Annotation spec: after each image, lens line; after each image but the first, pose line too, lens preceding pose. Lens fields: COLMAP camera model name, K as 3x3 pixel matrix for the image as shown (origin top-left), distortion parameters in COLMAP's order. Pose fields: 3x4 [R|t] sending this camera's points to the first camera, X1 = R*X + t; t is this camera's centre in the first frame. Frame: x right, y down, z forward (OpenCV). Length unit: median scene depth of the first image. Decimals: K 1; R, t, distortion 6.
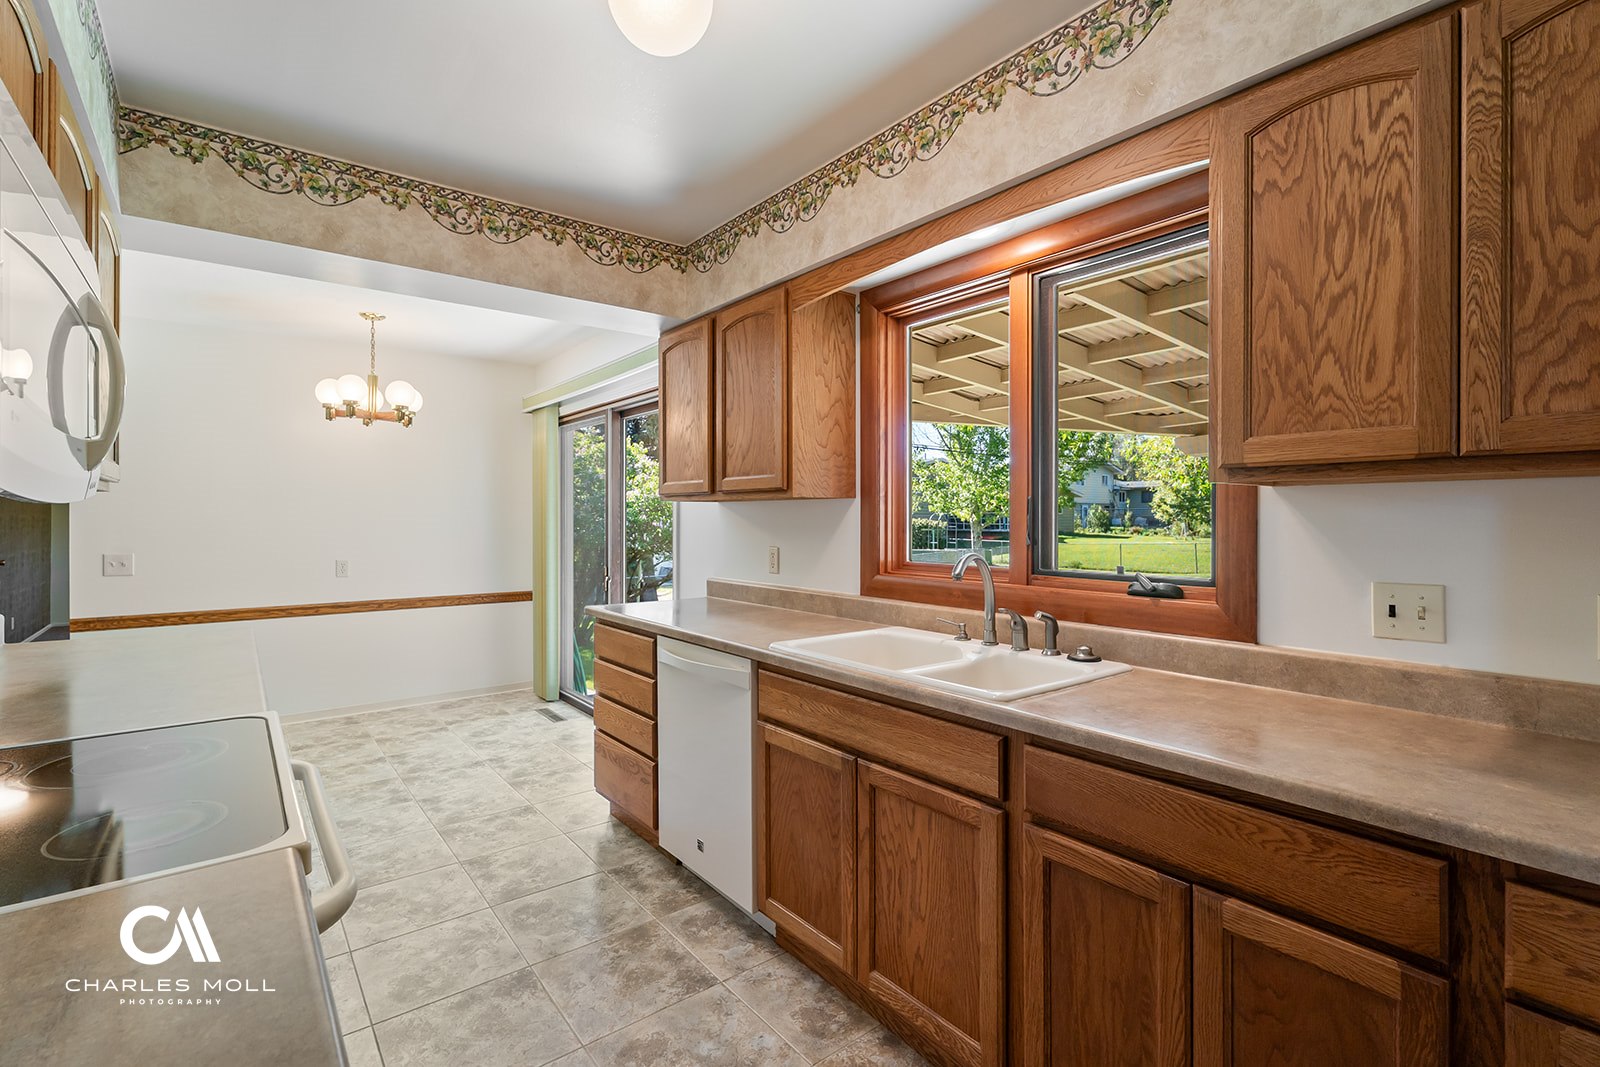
lens RADIAL K [[744.1, 0, 803.8], [0, 744.1, 520.7], [0, 0, 1]] dist [0.000020, -0.000208]
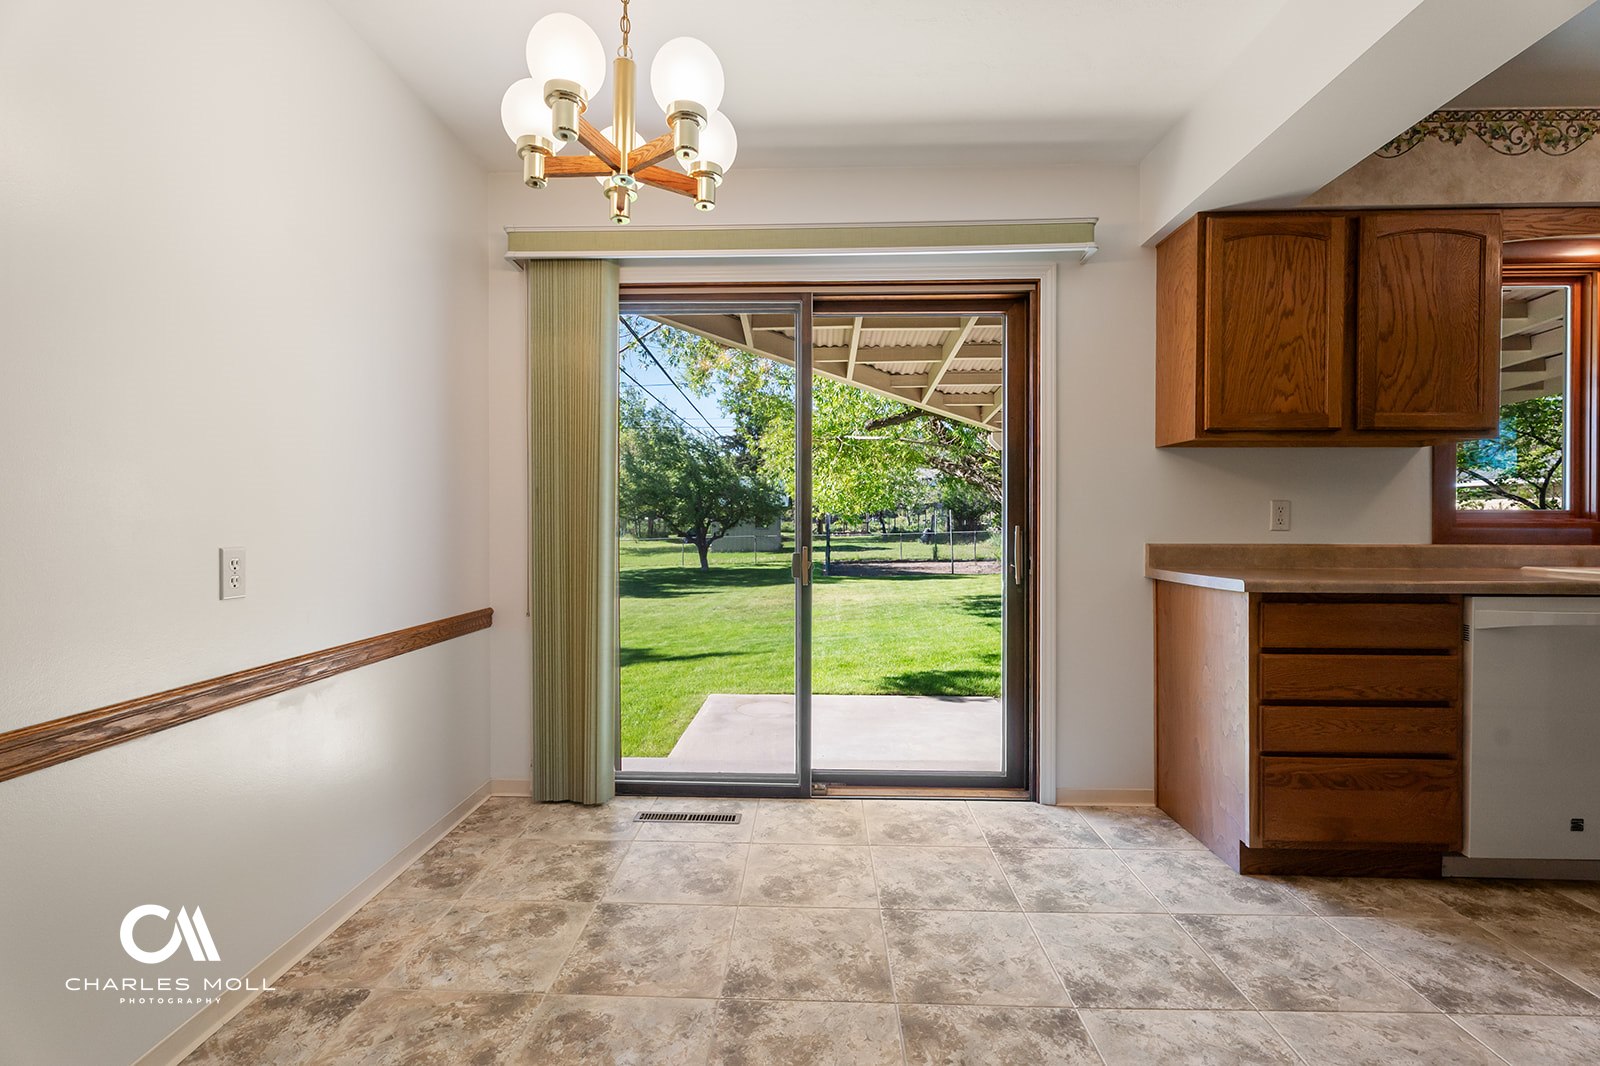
lens RADIAL K [[733.0, 0, 788.2], [0, 733.0, 530.0], [0, 0, 1]] dist [0.003265, -0.000806]
pose [[0.642080, -0.005832, 0.766616, -1.213817], [0.002068, 0.999981, 0.005874, 0.072219], [-0.766635, -0.002186, 0.642079, 1.006703]]
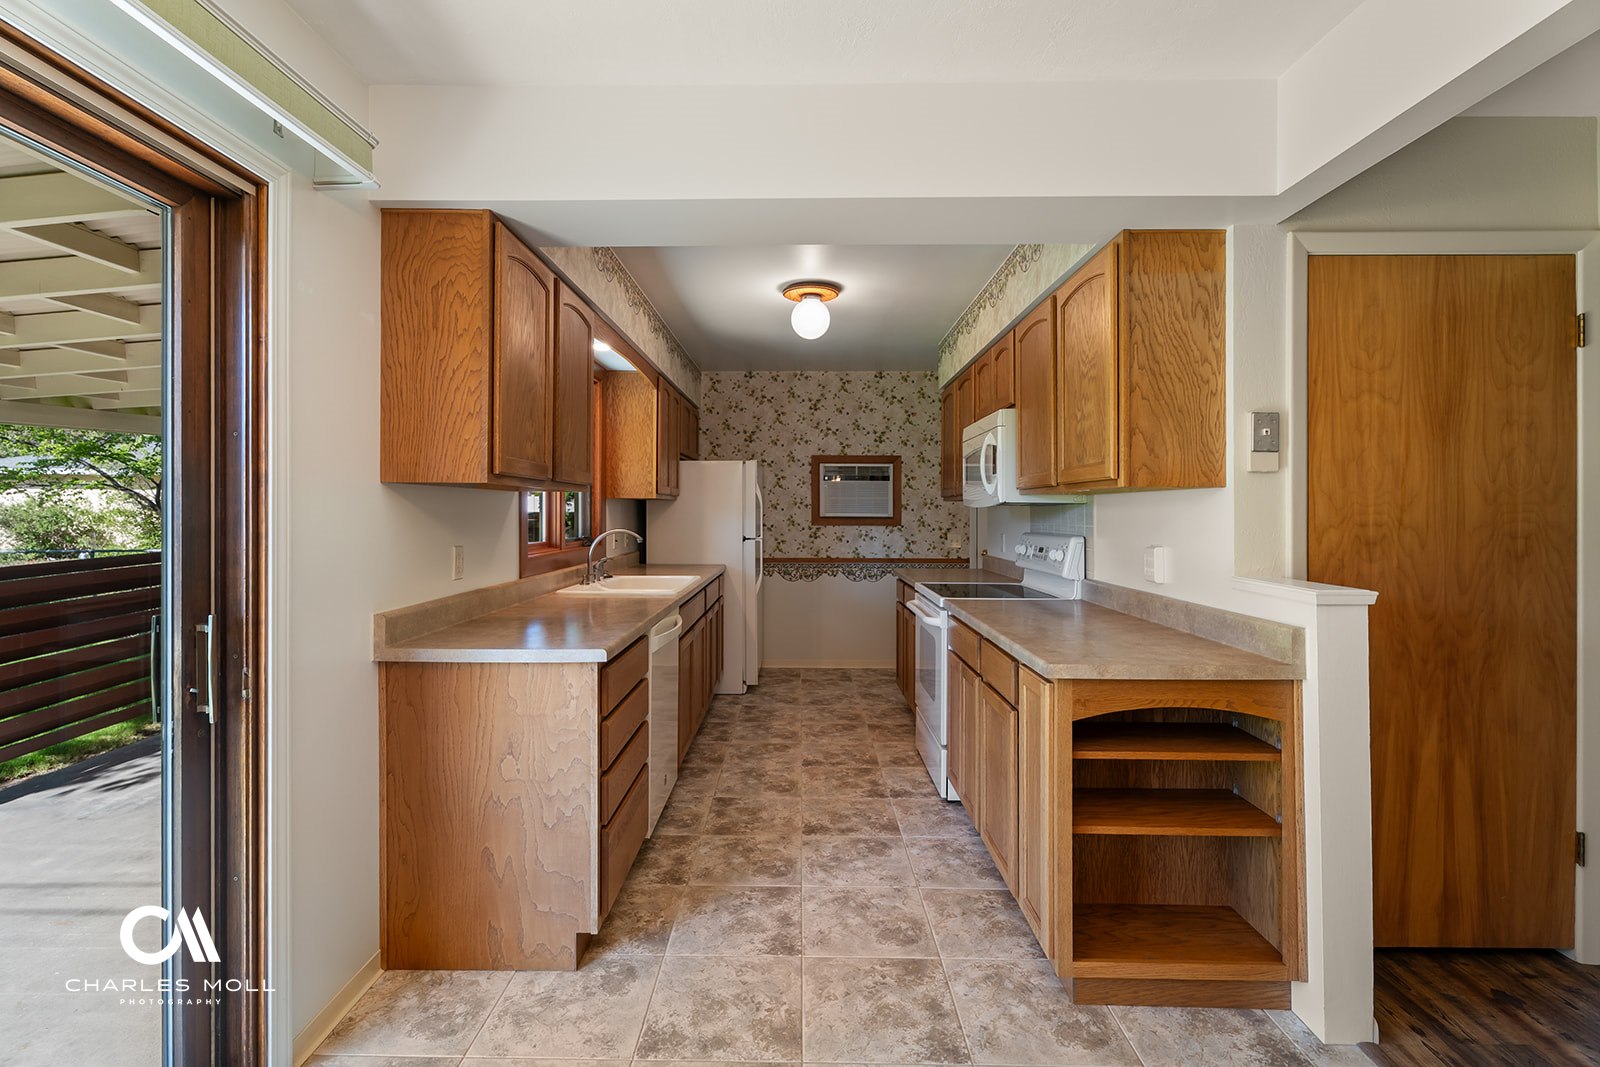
lens RADIAL K [[734.6, 0, 795.2], [0, 734.6, 512.0], [0, 0, 1]] dist [0.001000, -0.000182]
pose [[-0.781563, -0.004256, 0.623812, -0.914034], [-0.000095, 0.999978, 0.006703, -0.007347], [-0.623826, 0.005179, -0.781546, 1.568854]]
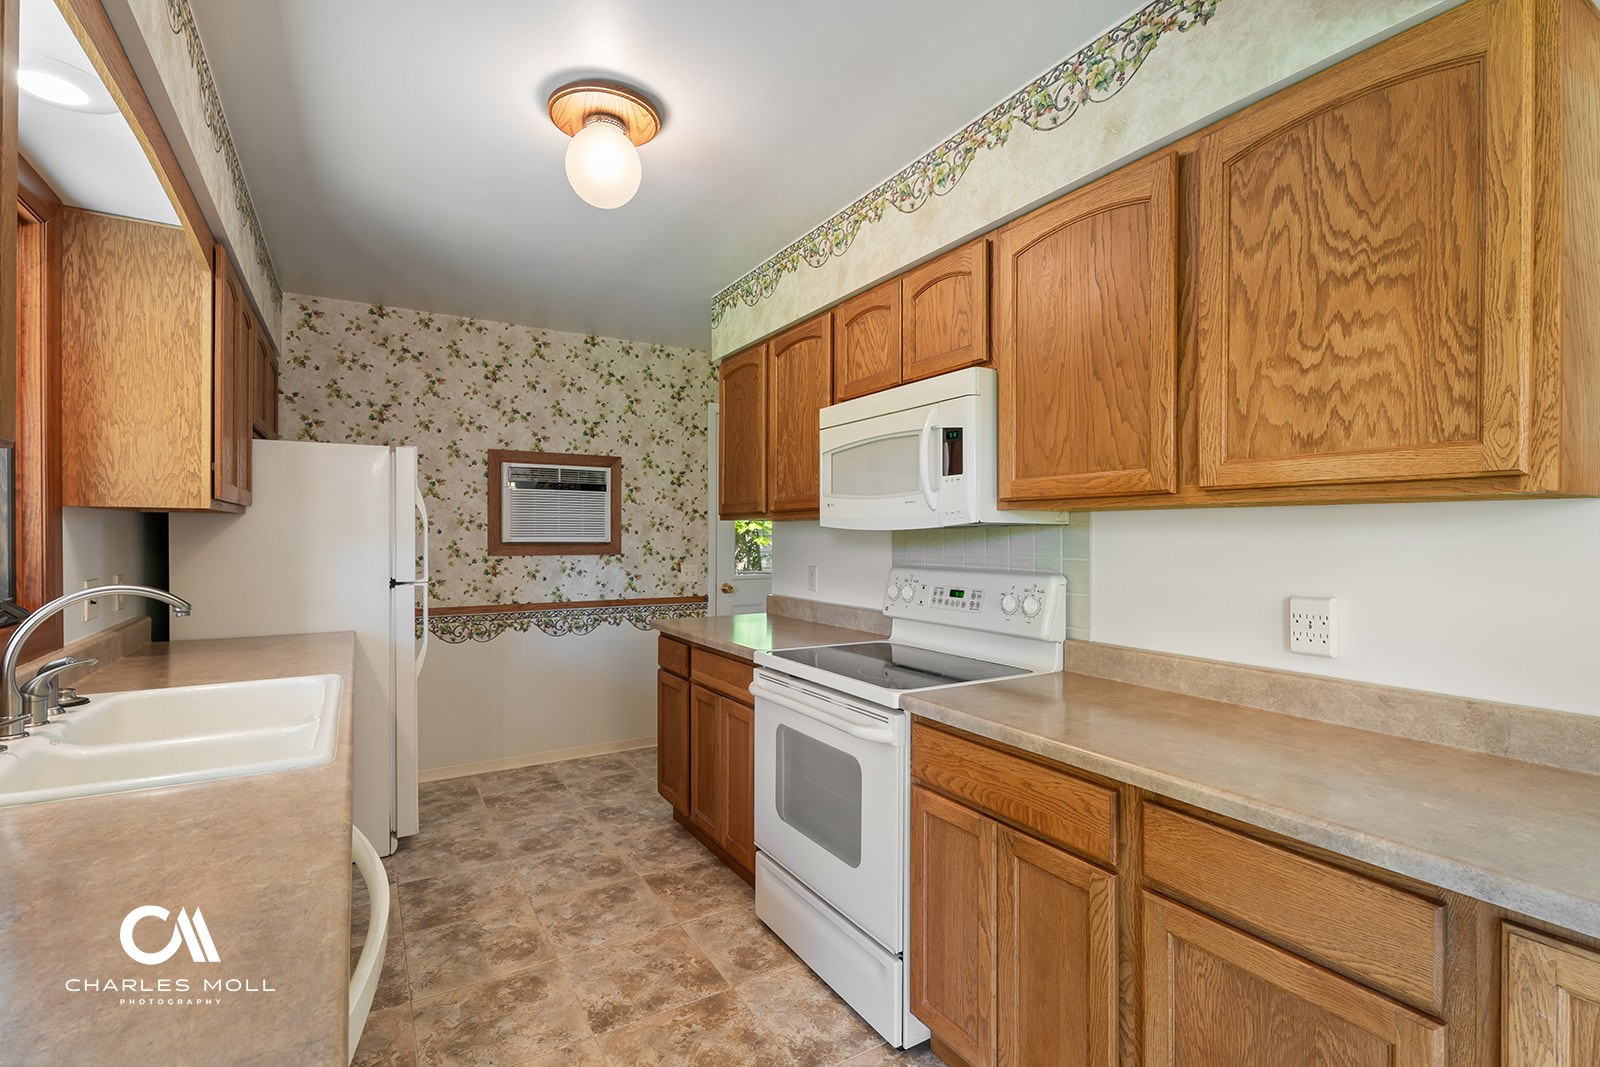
lens RADIAL K [[728.3, 0, 795.2], [0, 728.3, 536.9], [0, 0, 1]] dist [0.000113, -0.000164]
pose [[-0.991966, -0.004641, 0.126420, -0.367677], [-0.003238, 0.999931, 0.011300, -0.008025], [-0.126464, 0.010800, -0.991912, 1.168567]]
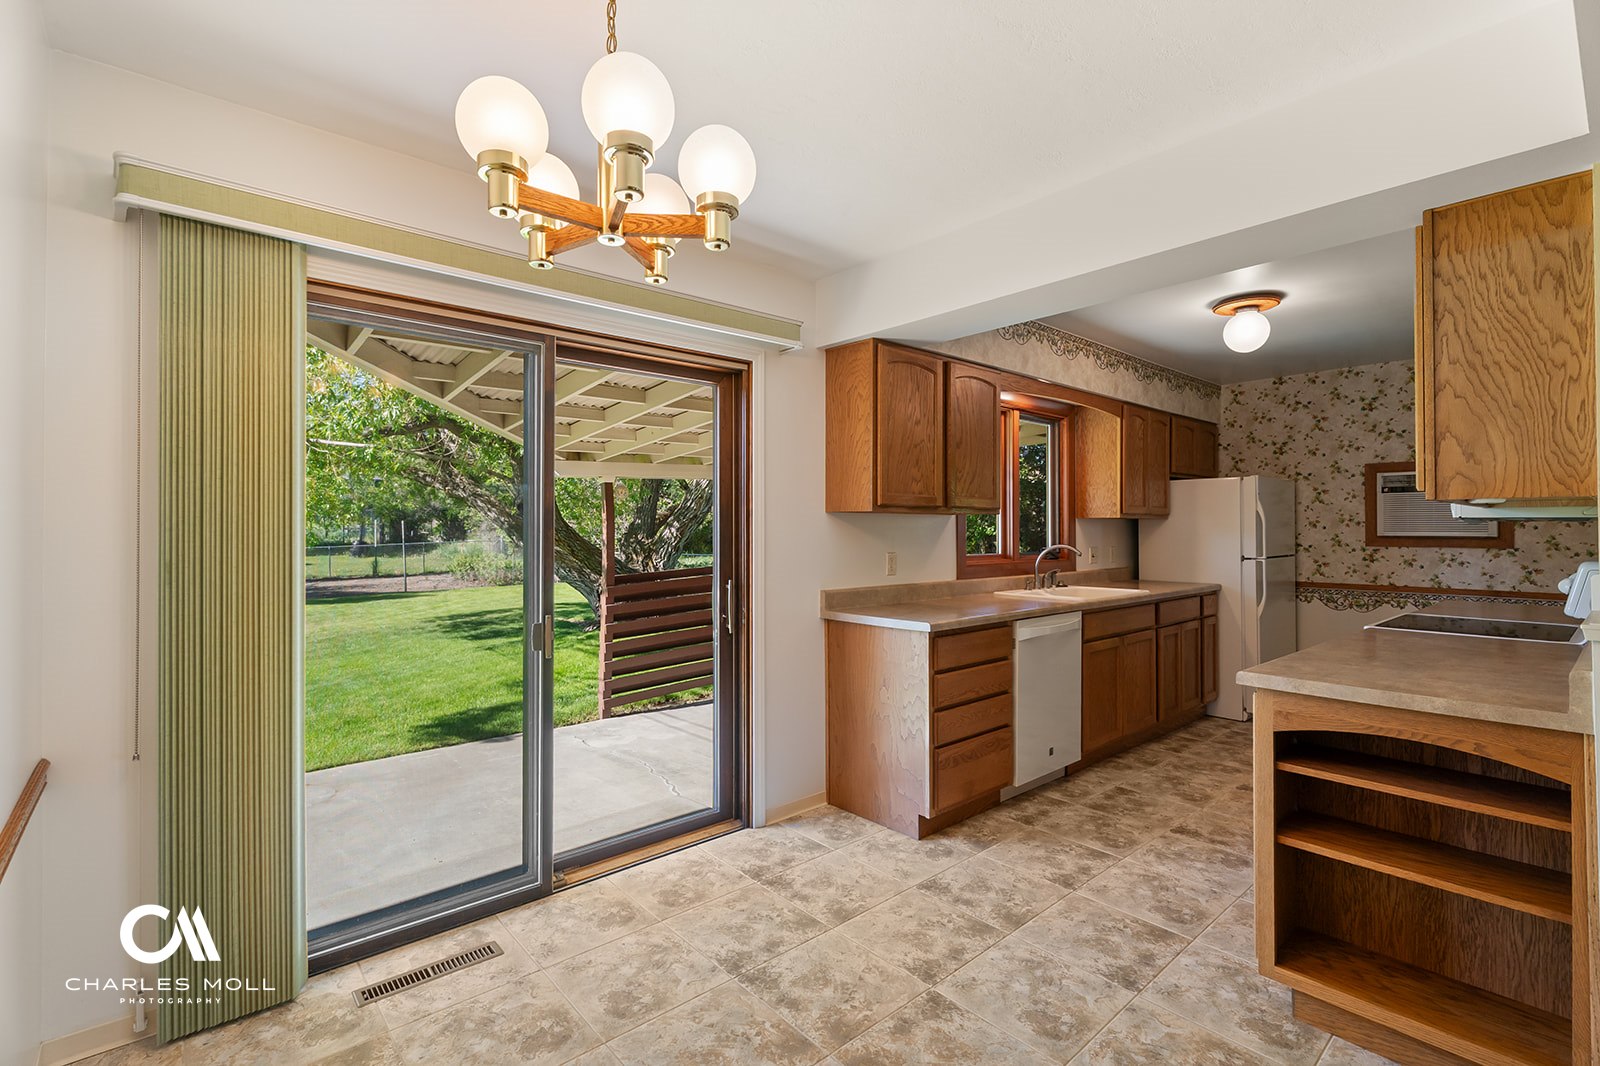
lens RADIAL K [[729.8, 0, 797.3], [0, 729.8, 526.8], [0, 0, 1]] dist [0.001378, -0.000334]
pose [[-0.059349, 0.002890, 0.998233, -1.345974], [0.004950, 0.999984, -0.002600, -0.004381], [-0.998225, 0.004787, -0.059362, 1.377442]]
